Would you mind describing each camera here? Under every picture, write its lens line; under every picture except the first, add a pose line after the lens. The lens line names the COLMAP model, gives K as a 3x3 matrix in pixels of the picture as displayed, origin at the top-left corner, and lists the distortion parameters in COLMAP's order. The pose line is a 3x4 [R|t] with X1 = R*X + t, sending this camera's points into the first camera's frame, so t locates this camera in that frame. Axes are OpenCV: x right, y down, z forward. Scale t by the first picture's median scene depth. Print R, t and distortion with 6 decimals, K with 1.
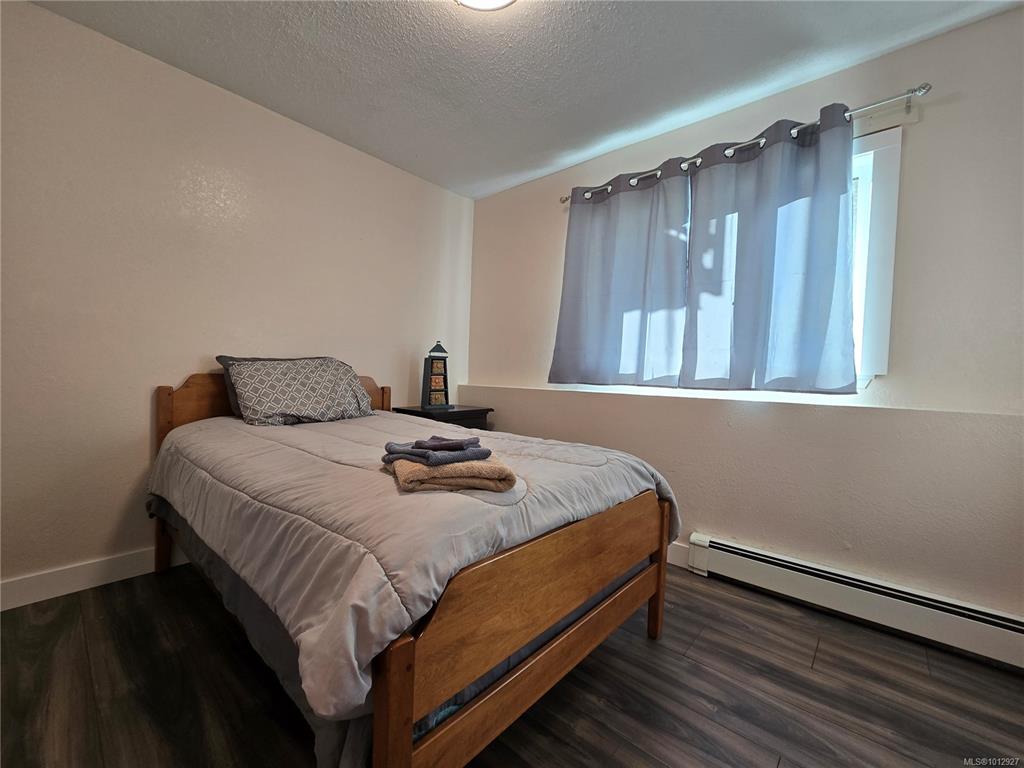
lens RADIAL K [[419.9, 0, 507.9], [0, 419.9, 388.4], [0, 0, 1]] dist [-0.004966, 0.001411]
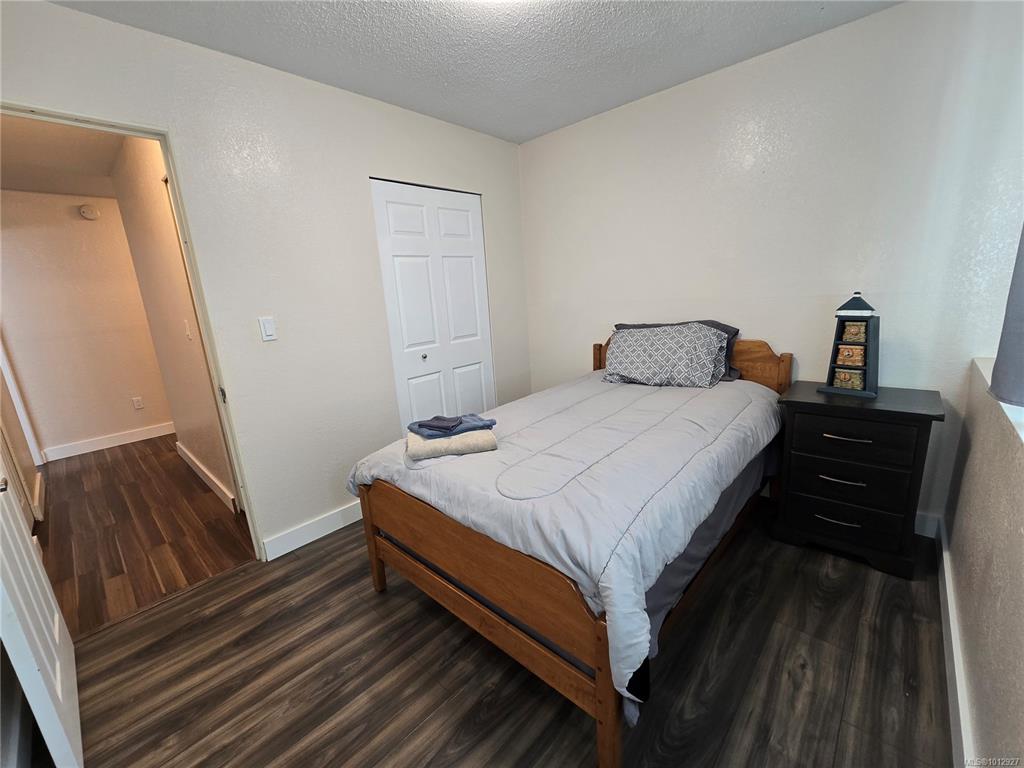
lens RADIAL K [[419.9, 0, 508.4], [0, 419.9, 383.8], [0, 0, 1]] dist [-0.004966, 0.001411]
pose [[-0.025997, 0.195604, -0.980338, 0.690592], [0.034918, 0.980249, 0.194661, -0.160956], [0.999052, -0.029170, -0.032314, 0.649657]]
